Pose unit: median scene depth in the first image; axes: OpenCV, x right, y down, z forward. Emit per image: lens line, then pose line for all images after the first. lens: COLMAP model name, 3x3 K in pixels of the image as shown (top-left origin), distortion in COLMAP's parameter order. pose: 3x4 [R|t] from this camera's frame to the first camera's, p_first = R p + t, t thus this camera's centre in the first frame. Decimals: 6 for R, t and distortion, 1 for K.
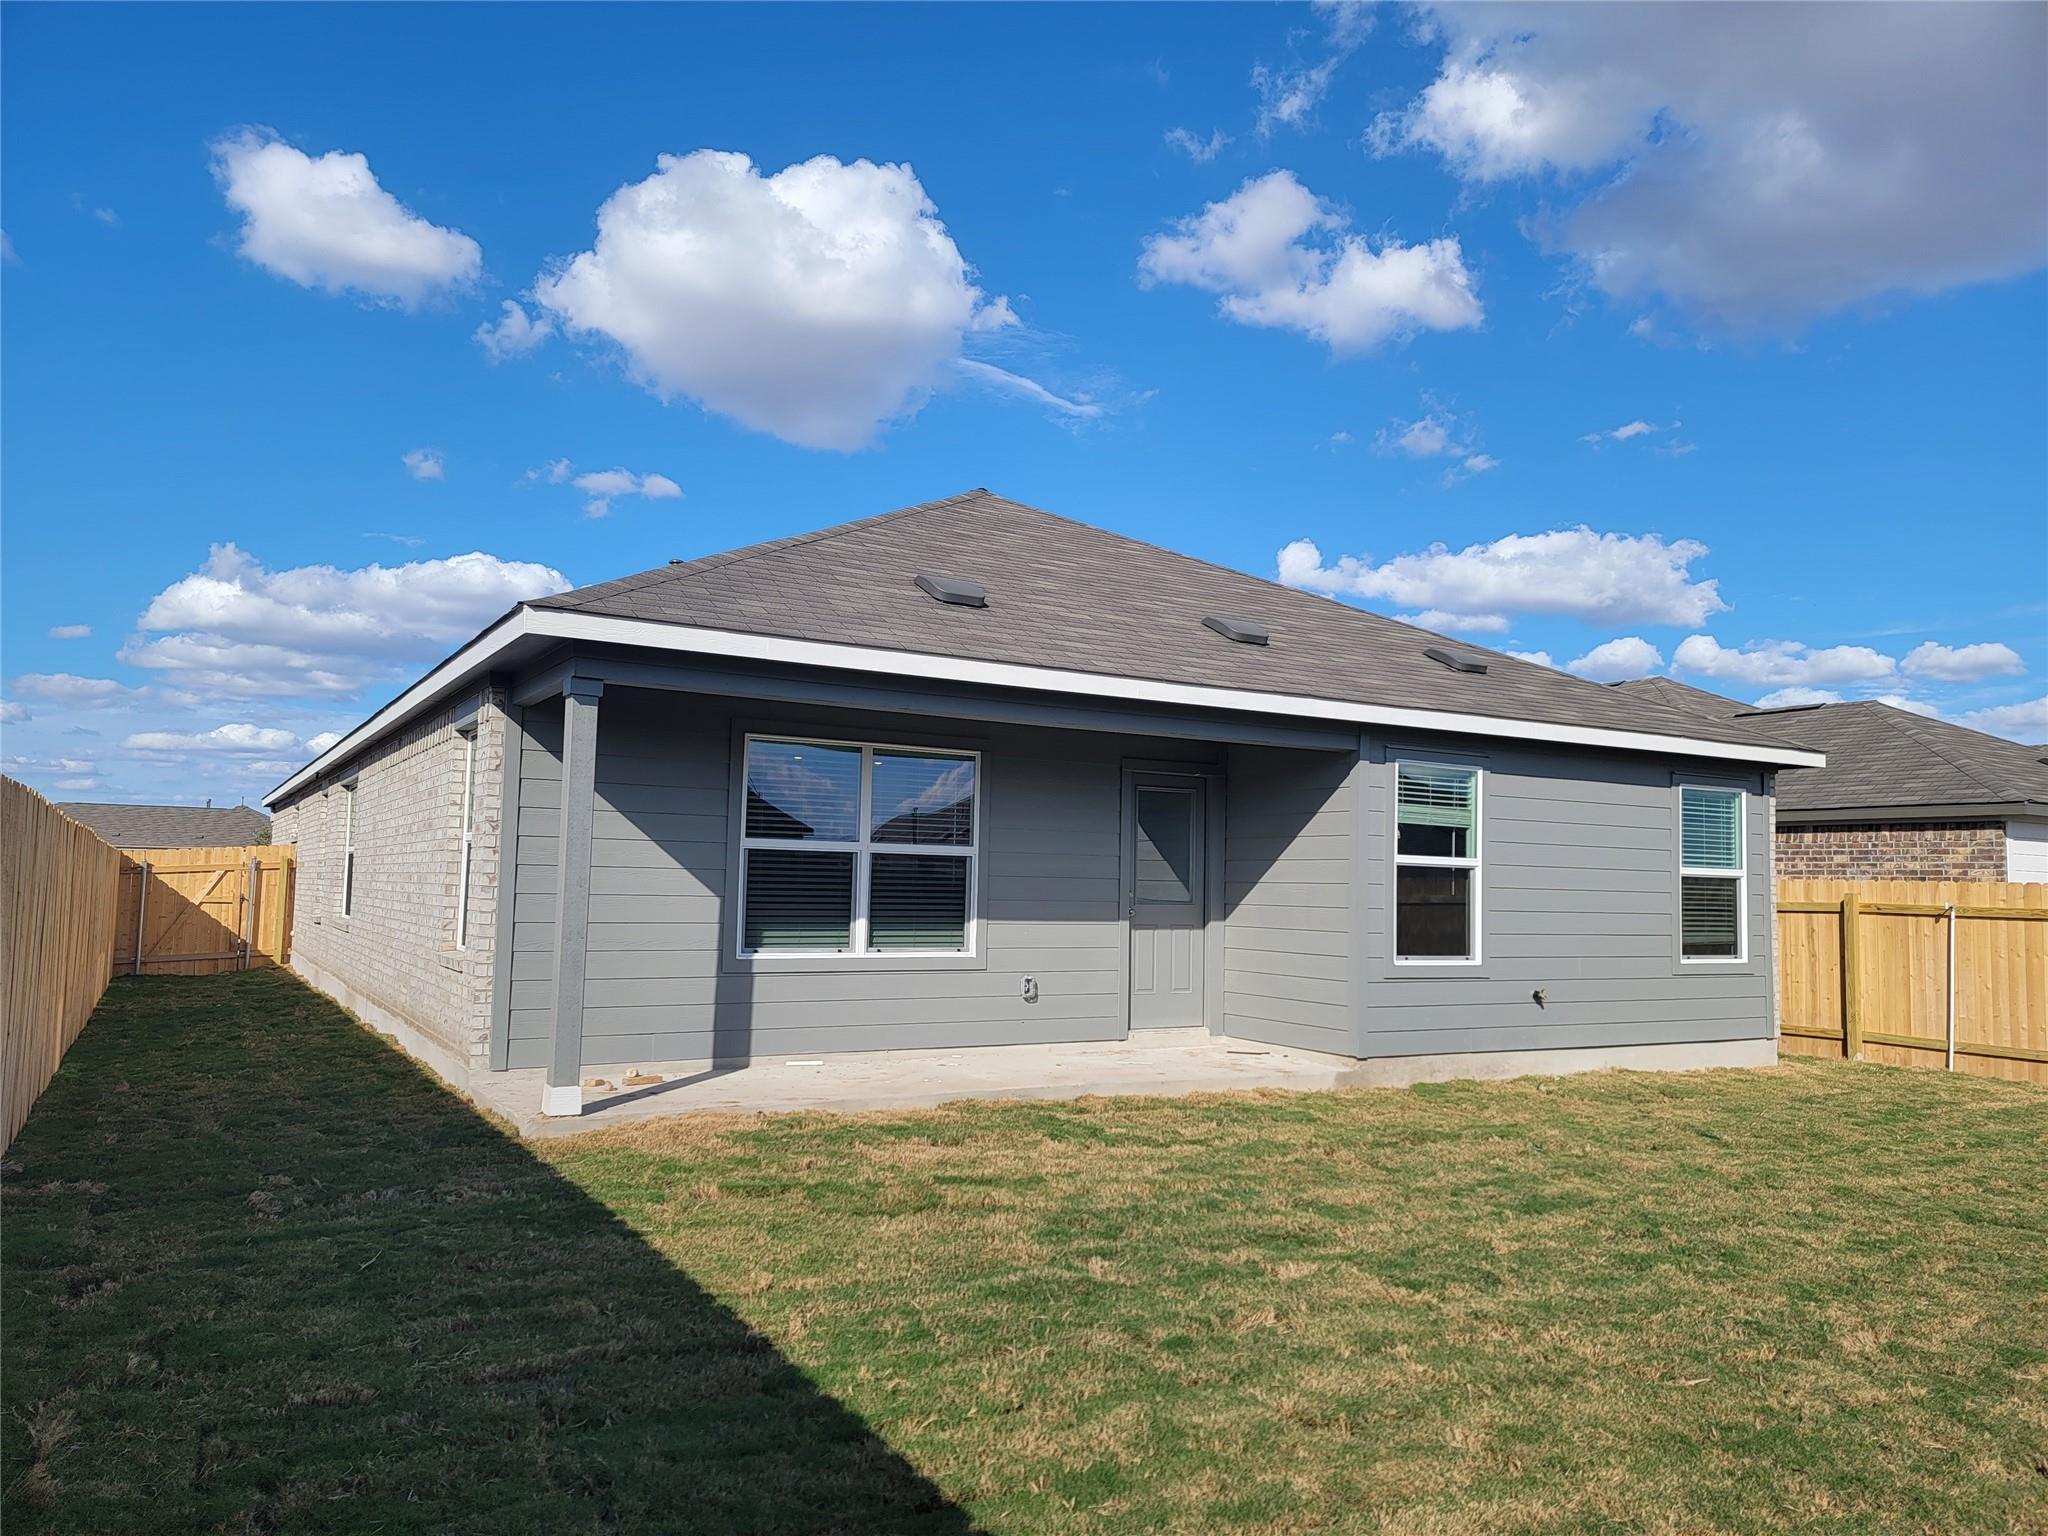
lens RADIAL K [[1446.5, 0, 1034.7], [0, 1446.5, 766.8], [0, 0, 1]] dist [0.064267, -0.004891]
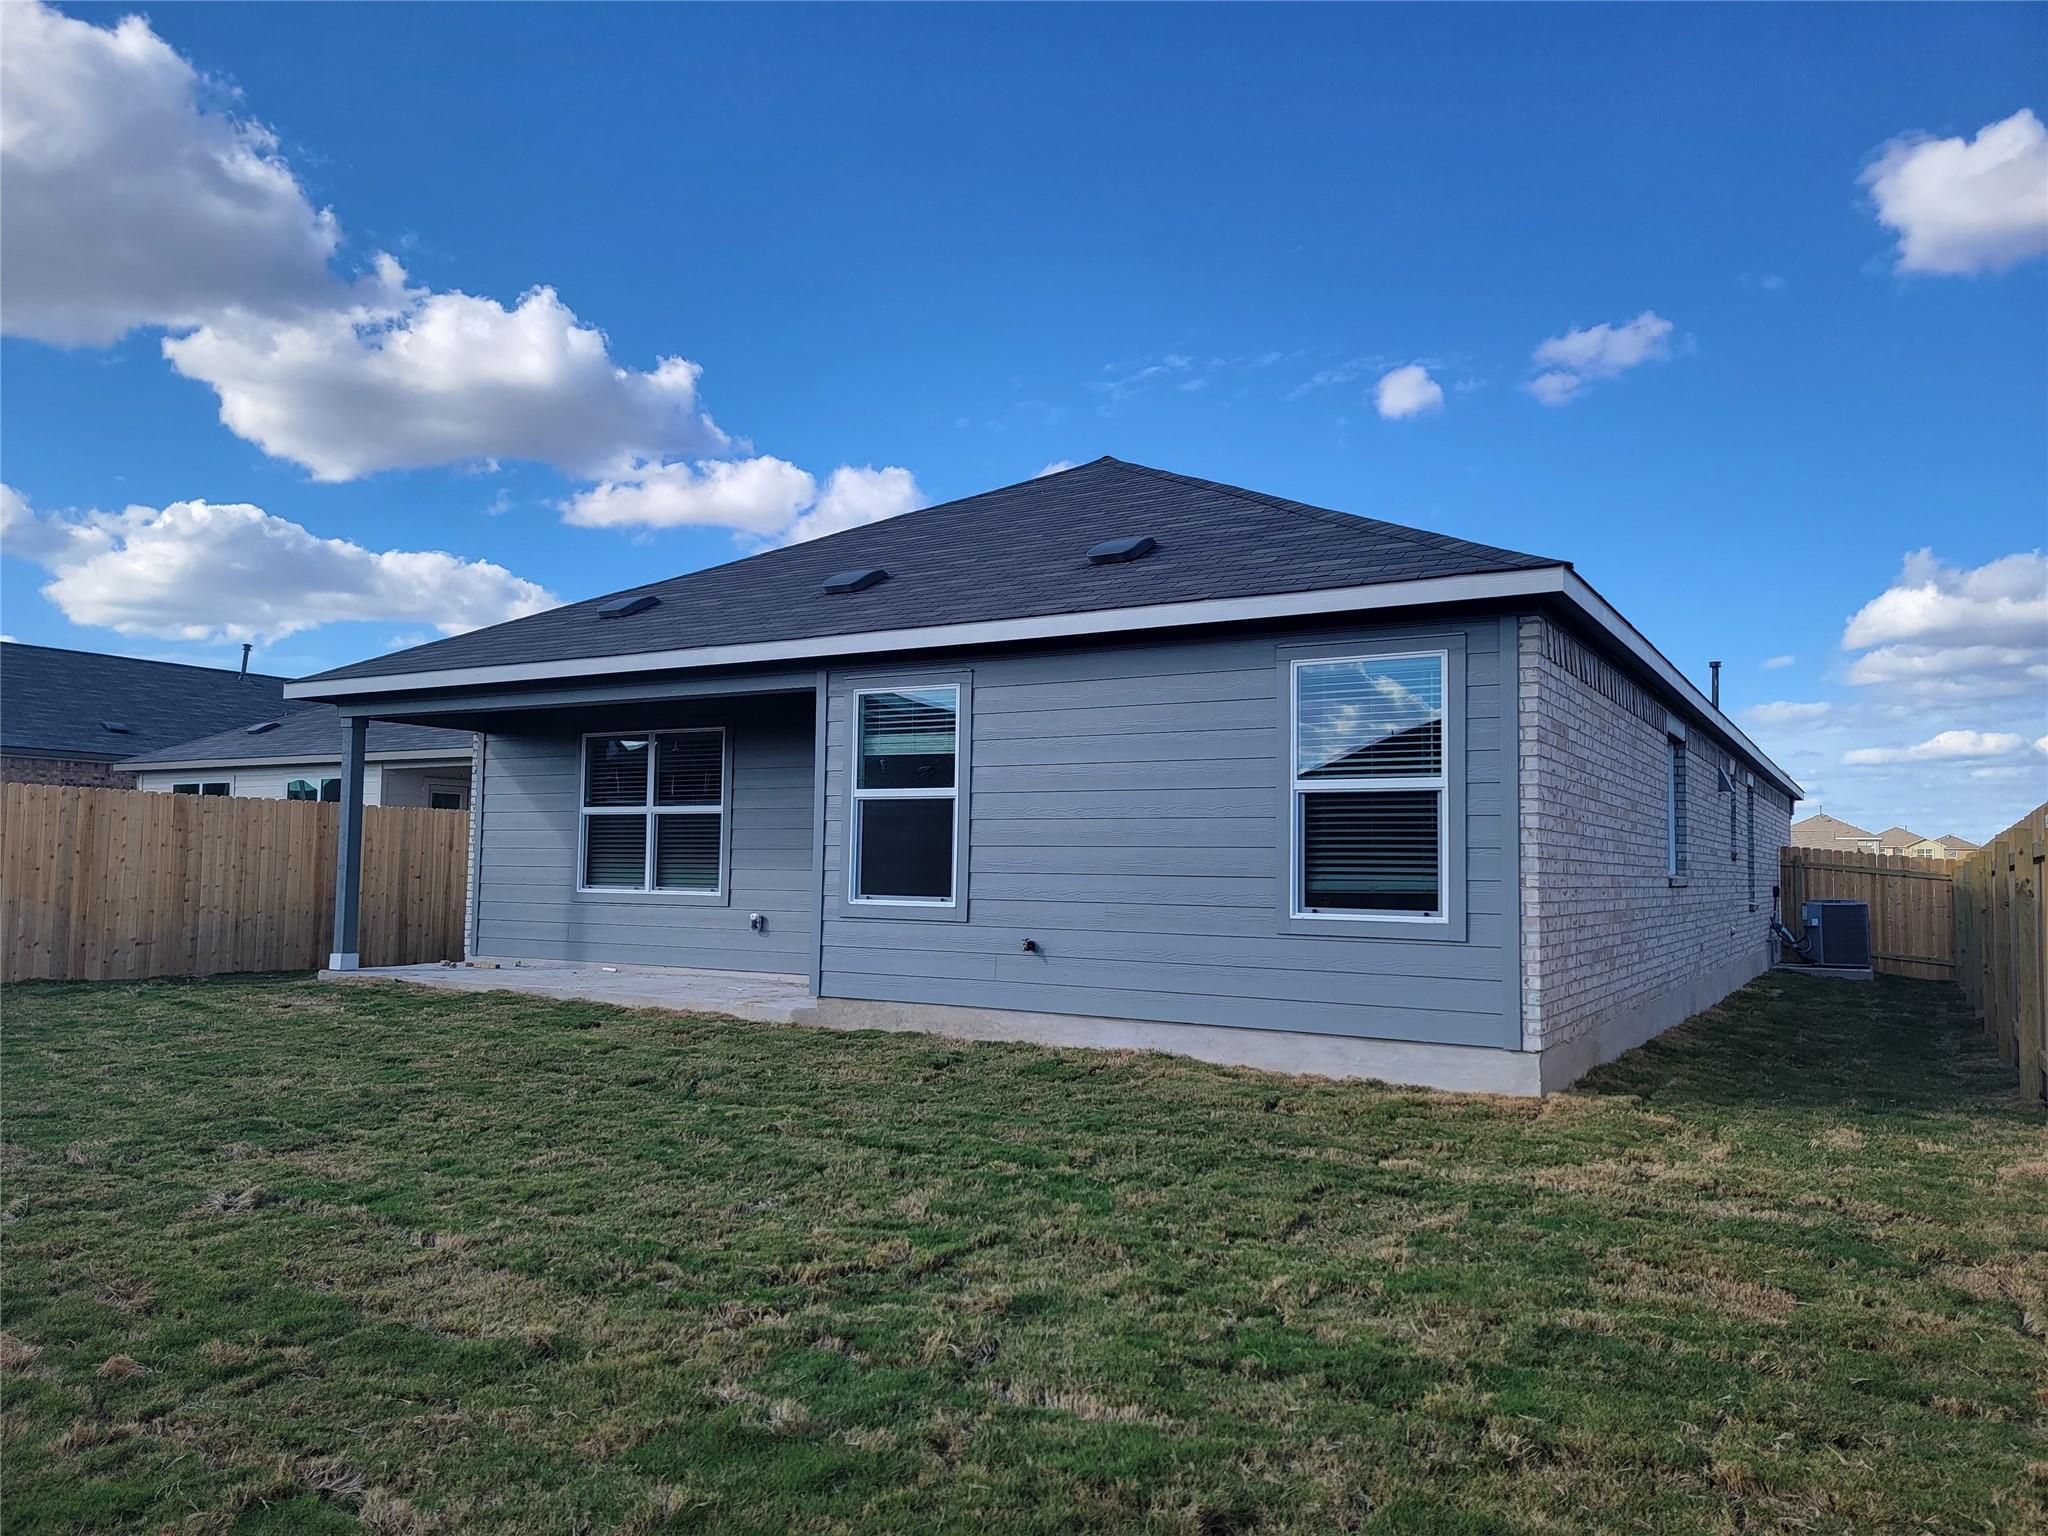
lens RADIAL K [[1446.5, 0, 1045.8], [0, 1446.5, 757.1], [0, 0, 1]] dist [0.064267, -0.004891]
pose [[0.477298, -0.084814, -0.874639, 1.035773], [0.063607, 0.996055, -0.061877, 0.096009], [0.876436, -0.026099, 0.480810, 0.585726]]
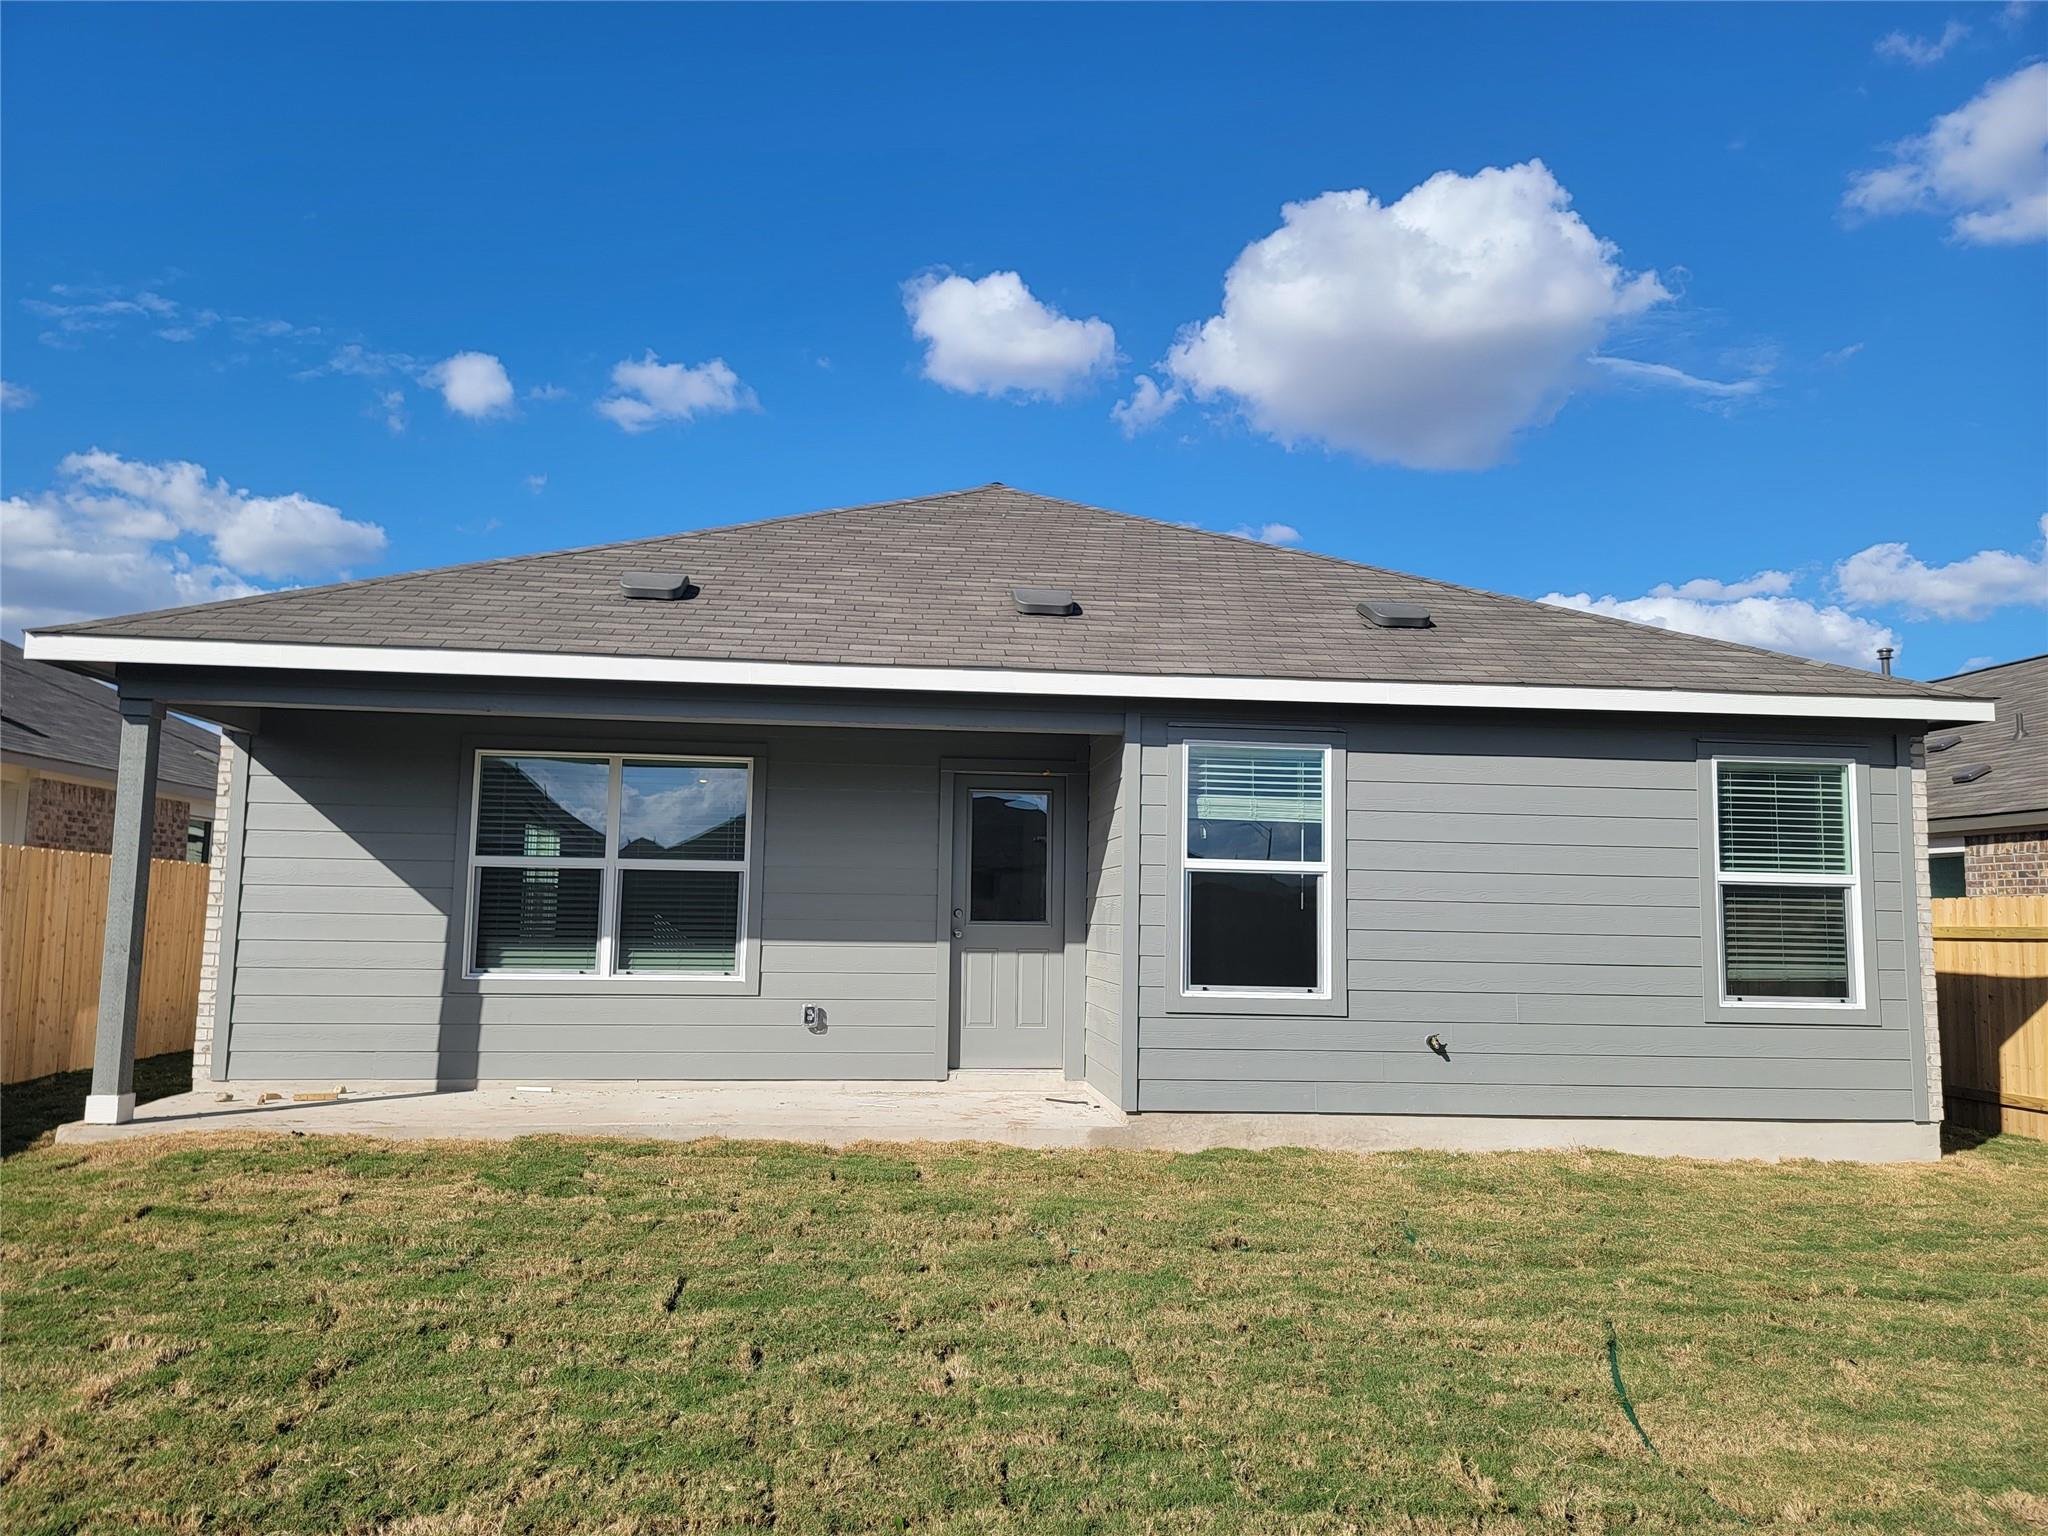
lens RADIAL K [[1446.5, 0, 1038.7], [0, 1446.5, 779.6], [0, 0, 1]] dist [0.064267, -0.004891]
pose [[0.904431, -0.044319, -0.424311, 0.466216], [0.037718, 0.999001, -0.023949, 0.029288], [0.424949, 0.005657, 0.905200, 0.218506]]
